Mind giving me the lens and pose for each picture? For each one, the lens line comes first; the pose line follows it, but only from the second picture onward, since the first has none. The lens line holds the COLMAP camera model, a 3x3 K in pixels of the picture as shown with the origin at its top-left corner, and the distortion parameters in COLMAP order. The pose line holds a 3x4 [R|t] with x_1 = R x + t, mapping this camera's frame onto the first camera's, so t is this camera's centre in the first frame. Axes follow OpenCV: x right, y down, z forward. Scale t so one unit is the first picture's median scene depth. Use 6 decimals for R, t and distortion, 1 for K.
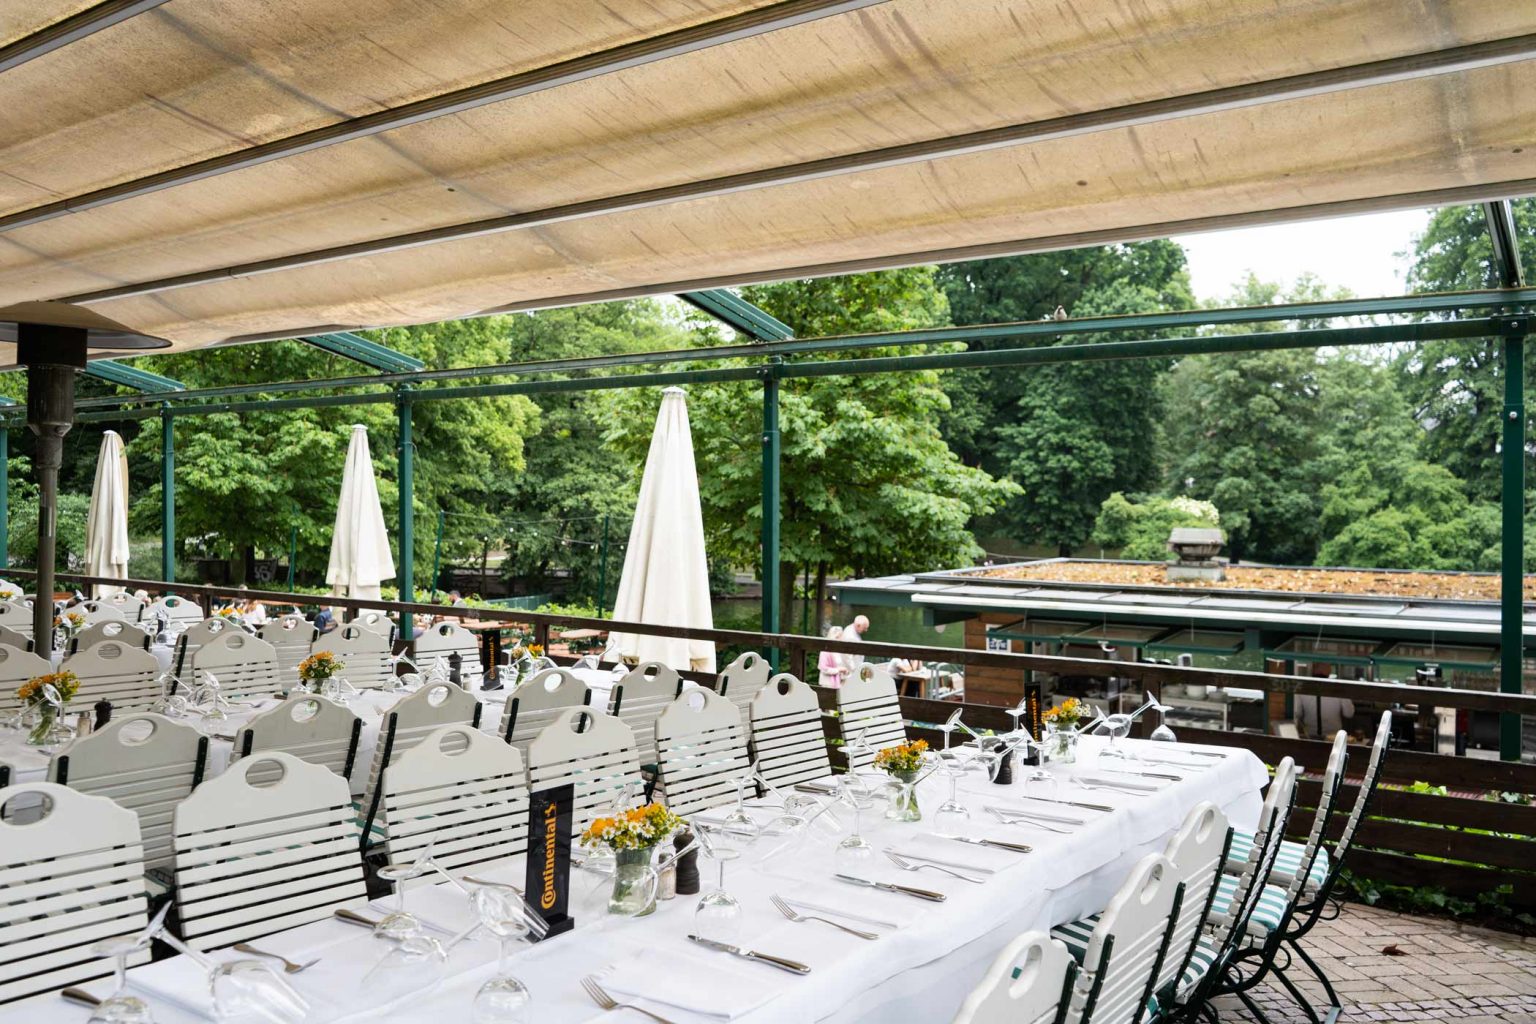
lens RADIAL K [[1257.2, 0, 763.8], [0, 1257.2, 514.4], [0, 0, 1]] dist [-0.014591, -0.003673]
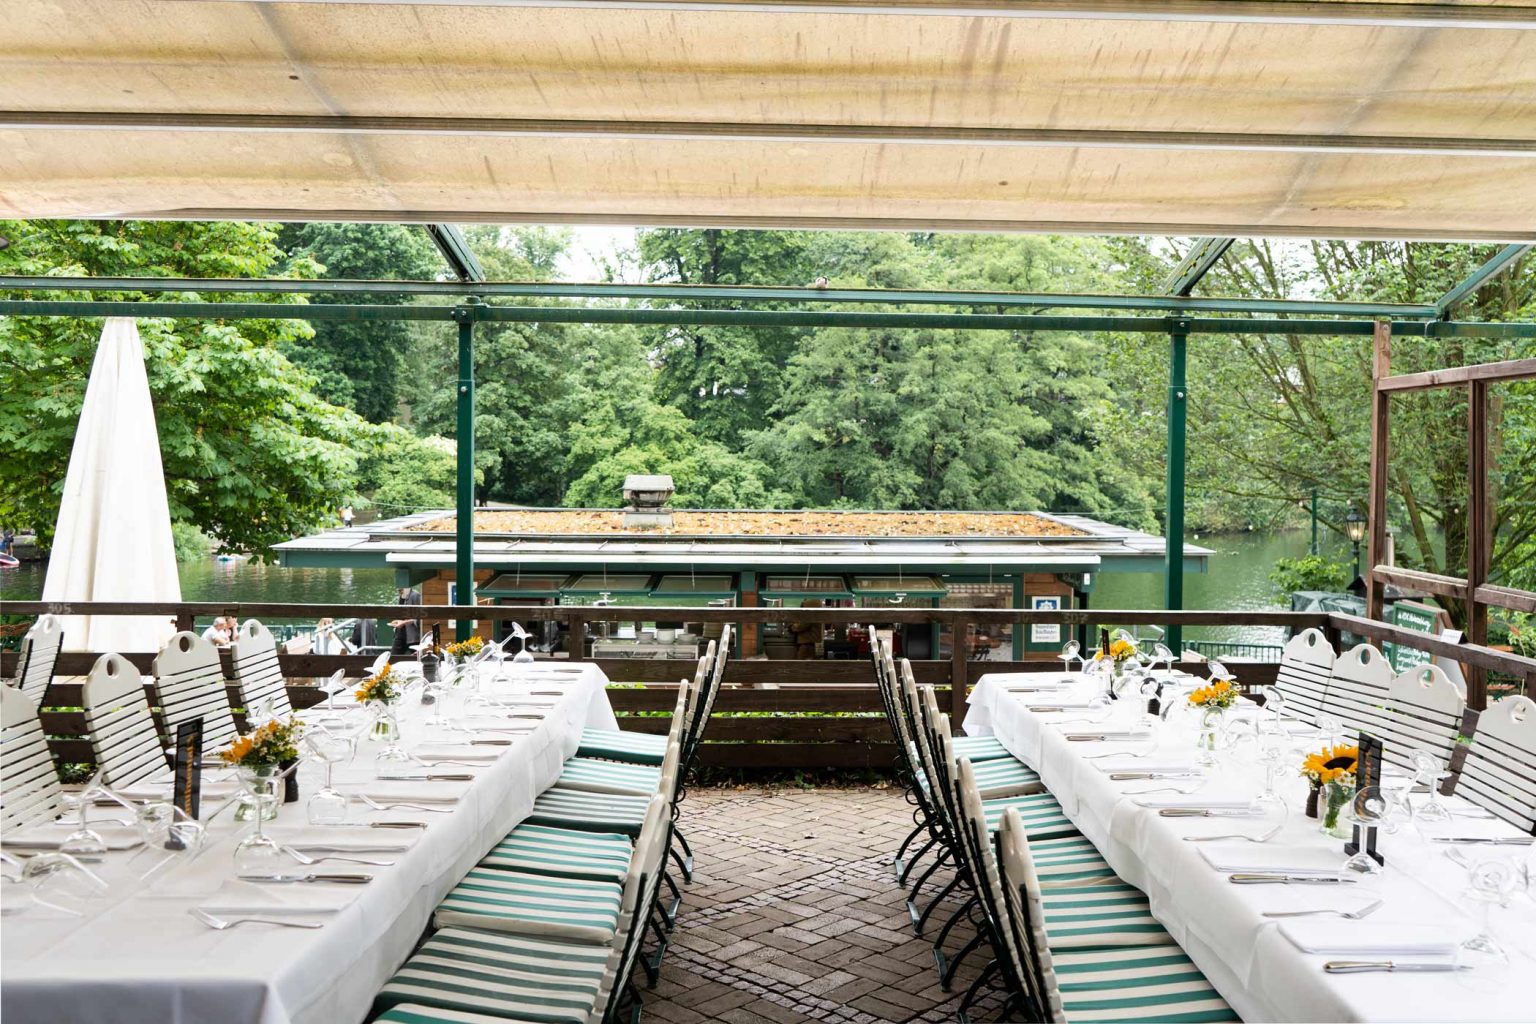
lens RADIAL K [[1388.9, 0, 776.8], [0, 1388.9, 464.3], [0, 0, 1]] dist [-0.013034, -0.005625]
pose [[0.792930, -0.008816, 0.609249, -0.100364], [0.001782, 0.999925, 0.012149, -0.004313], [-0.609311, -0.008547, 0.792886, 0.021023]]
